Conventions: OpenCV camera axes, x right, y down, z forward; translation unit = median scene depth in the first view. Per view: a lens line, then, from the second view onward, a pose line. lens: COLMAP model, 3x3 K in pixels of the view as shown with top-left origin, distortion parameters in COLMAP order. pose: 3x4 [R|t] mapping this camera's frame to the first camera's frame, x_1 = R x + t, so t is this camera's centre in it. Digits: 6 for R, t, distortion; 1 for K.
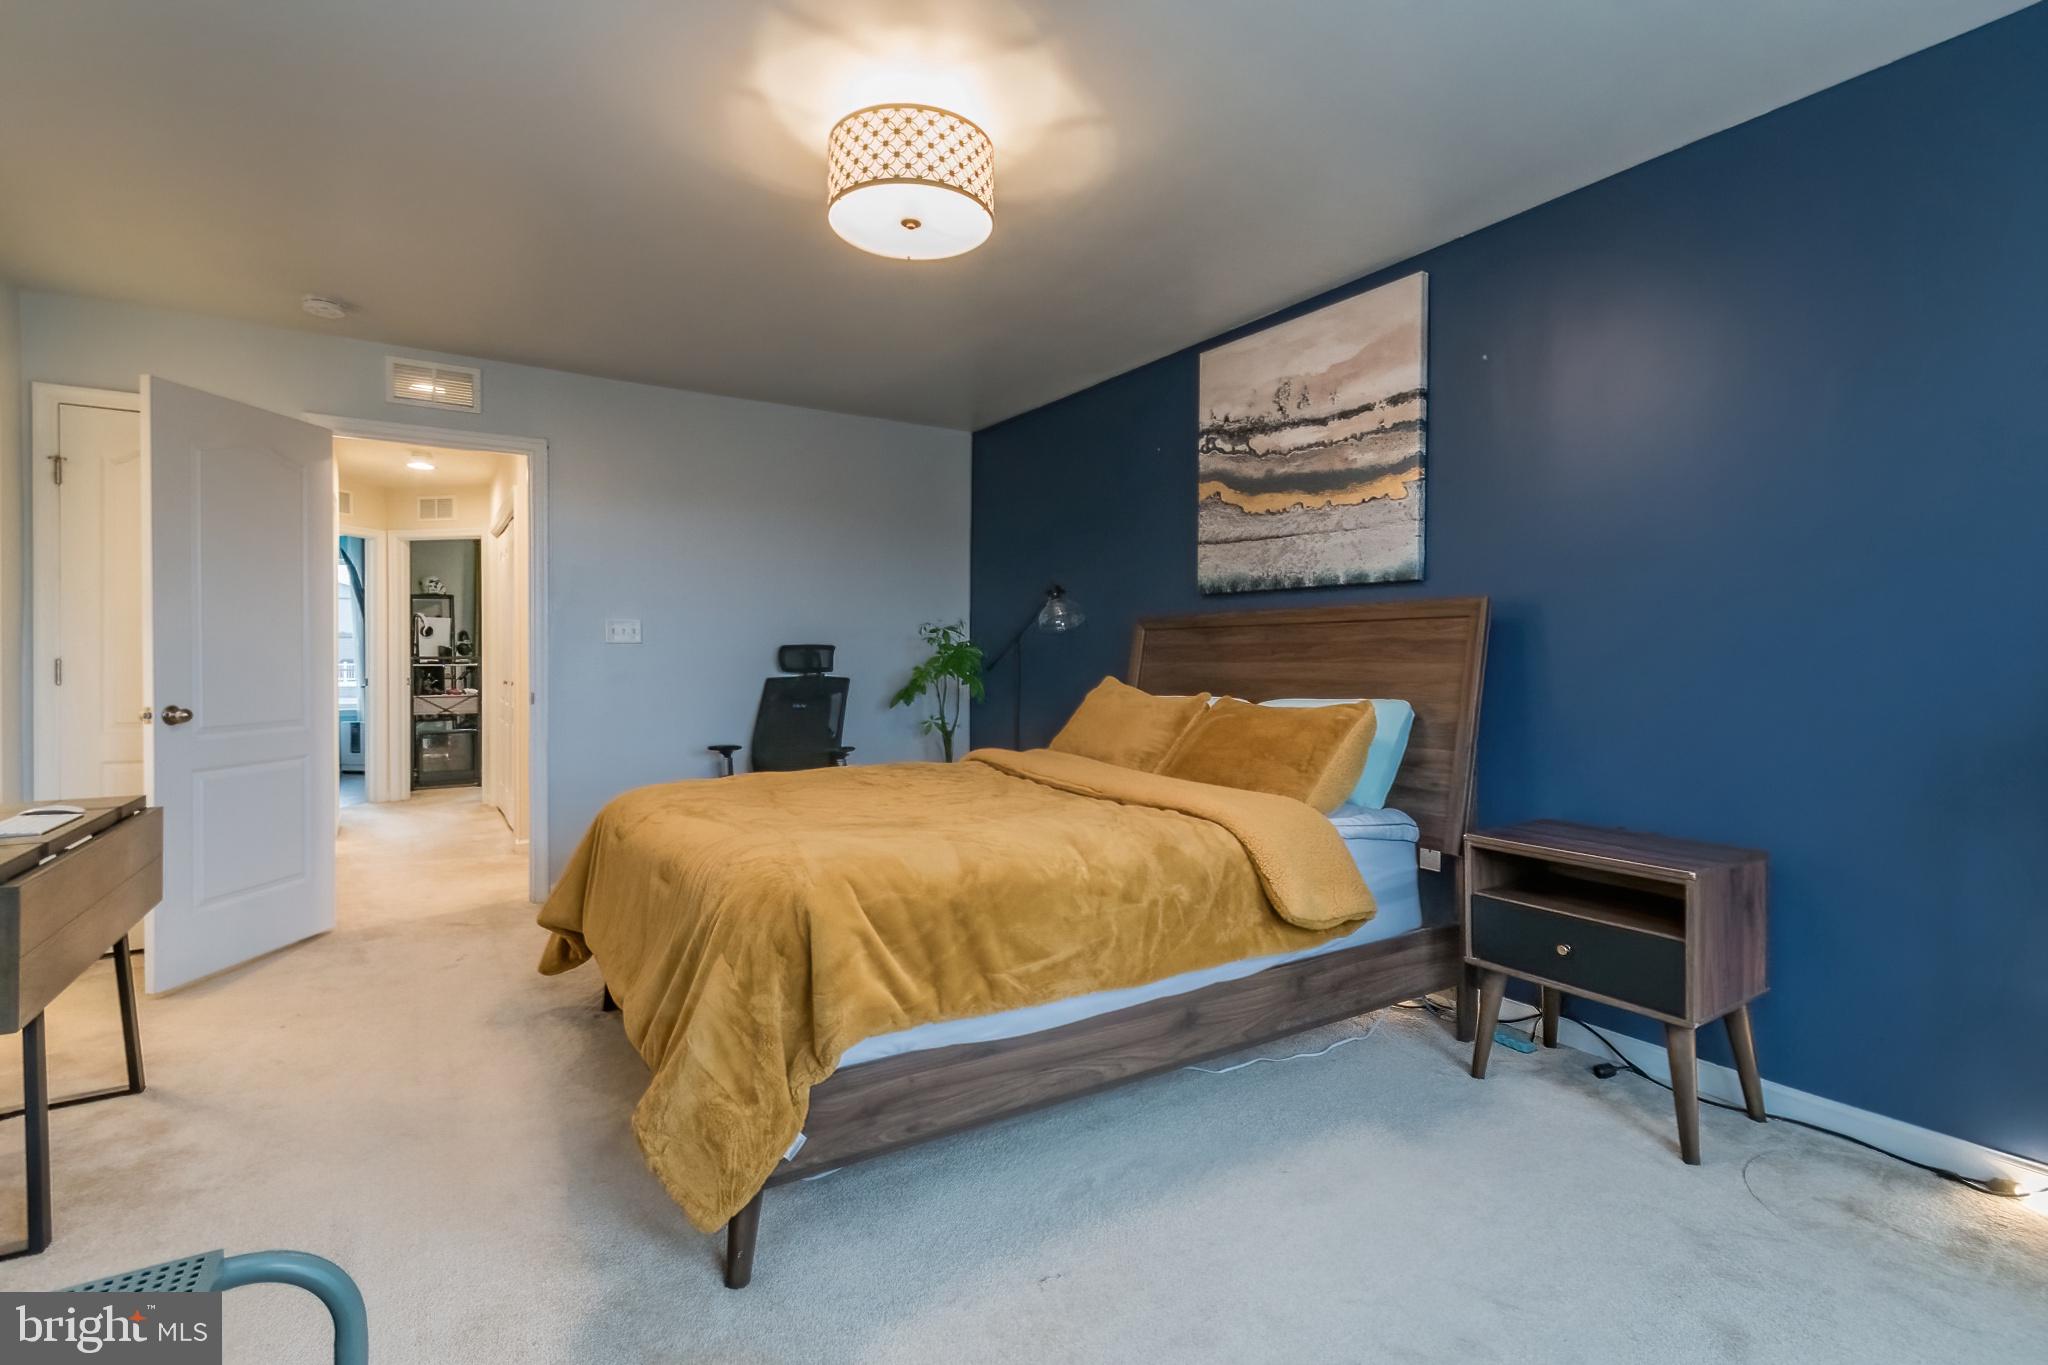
lens RADIAL K [[920.5, 0, 1022.0], [0, 920.5, 664.7], [0, 0, 1]] dist [0.003420, 0.001663]
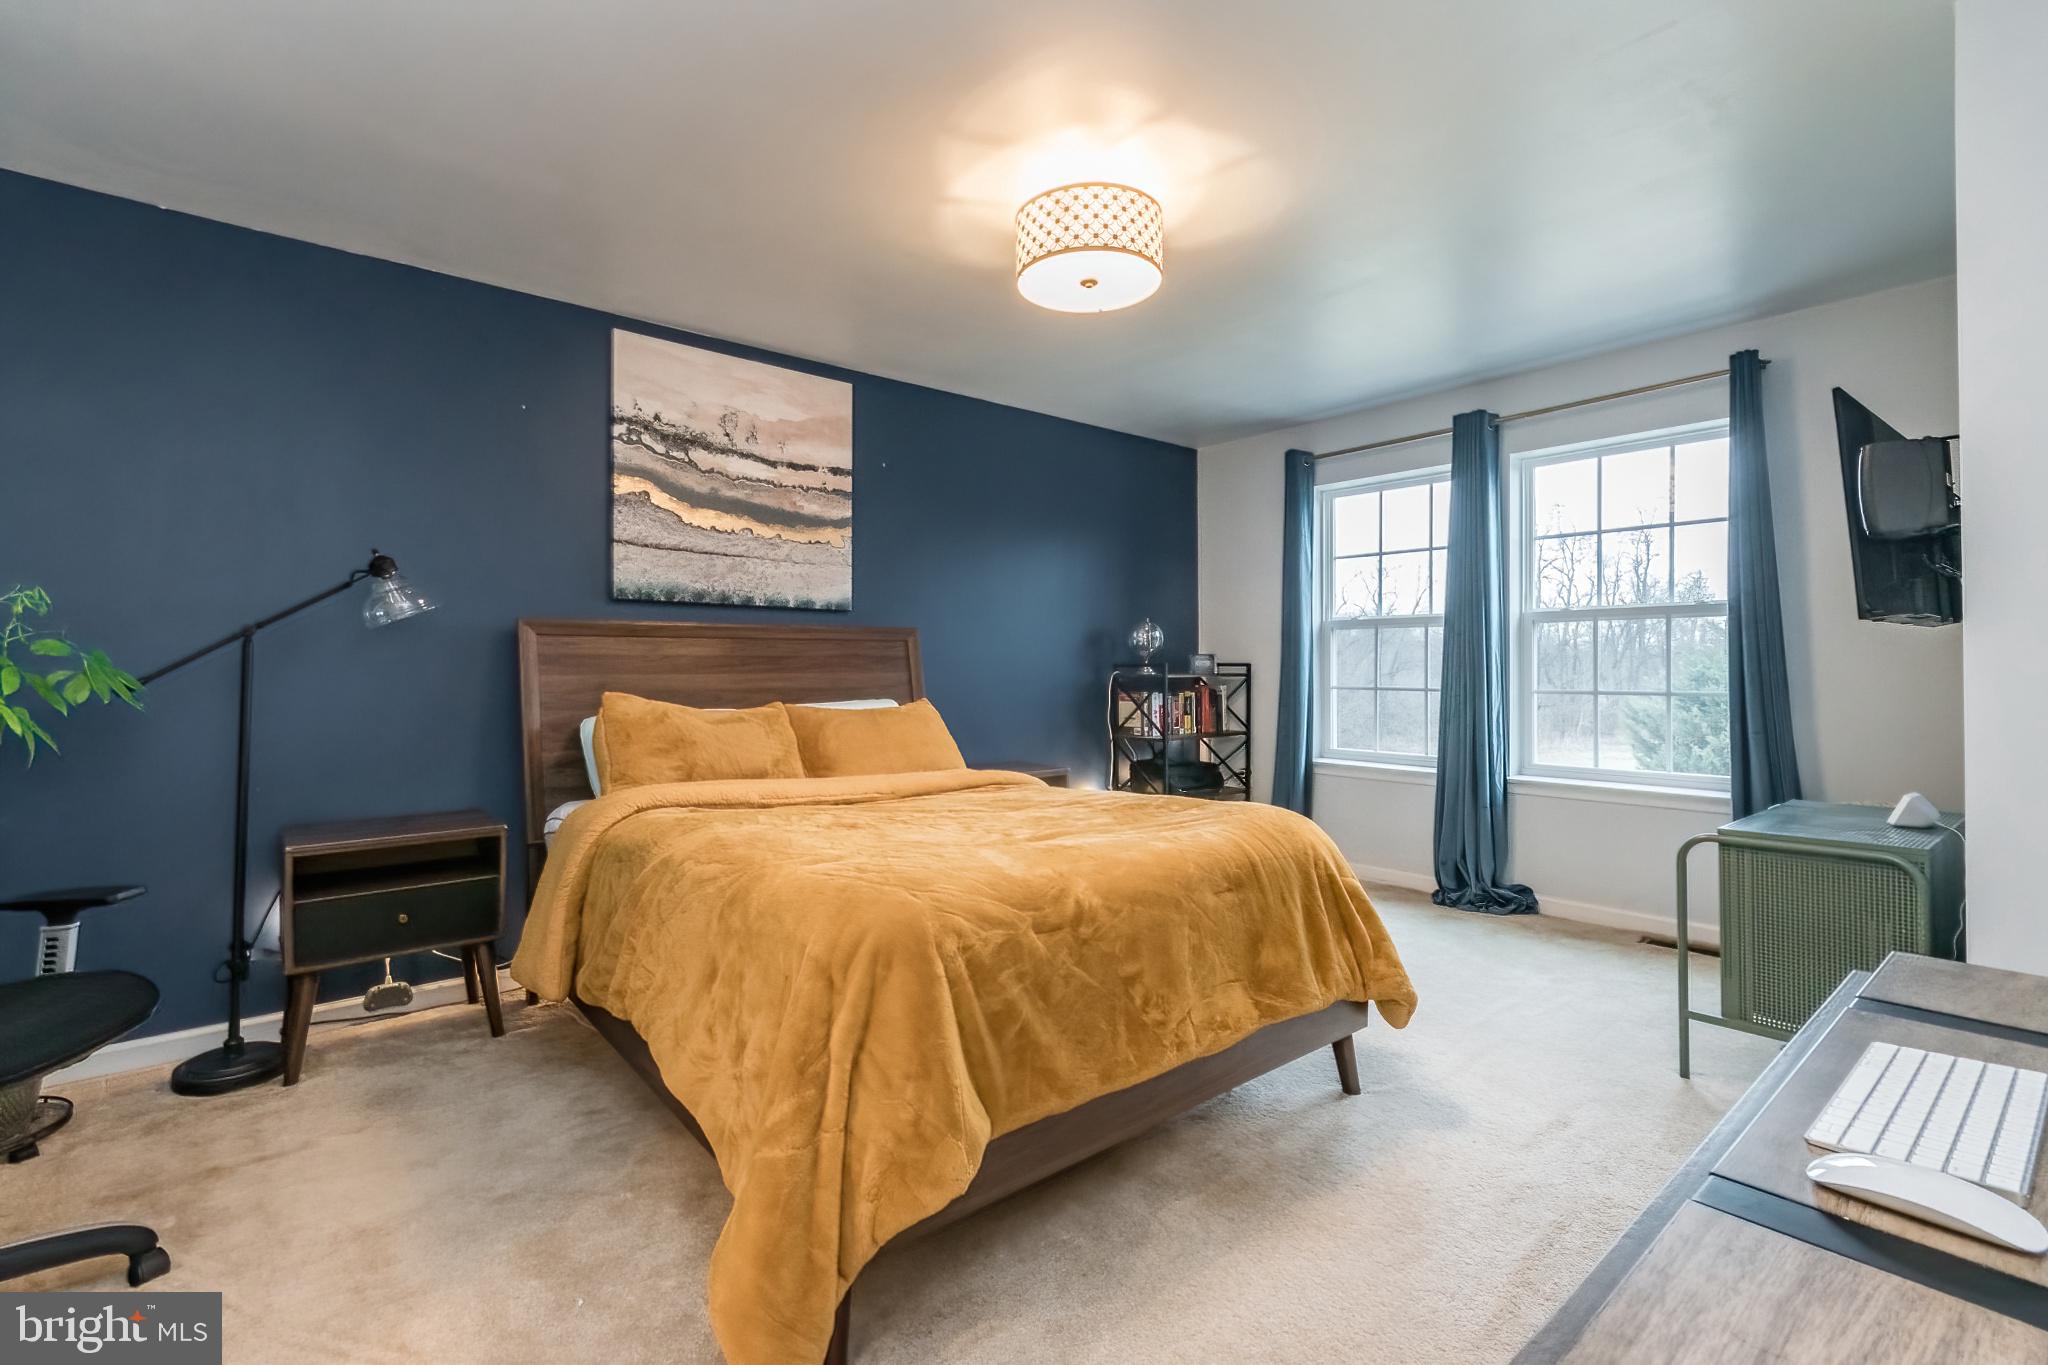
lens RADIAL K [[920.5, 0, 1022.4], [0, 920.5, 676.0], [0, 0, 1]] dist [0.003420, 0.001663]
pose [[-0.119609, -0.008934, 0.992781, -0.821558], [0.013343, 0.999855, 0.010605, -0.006793], [-0.992731, 0.014515, -0.119472, 0.799360]]
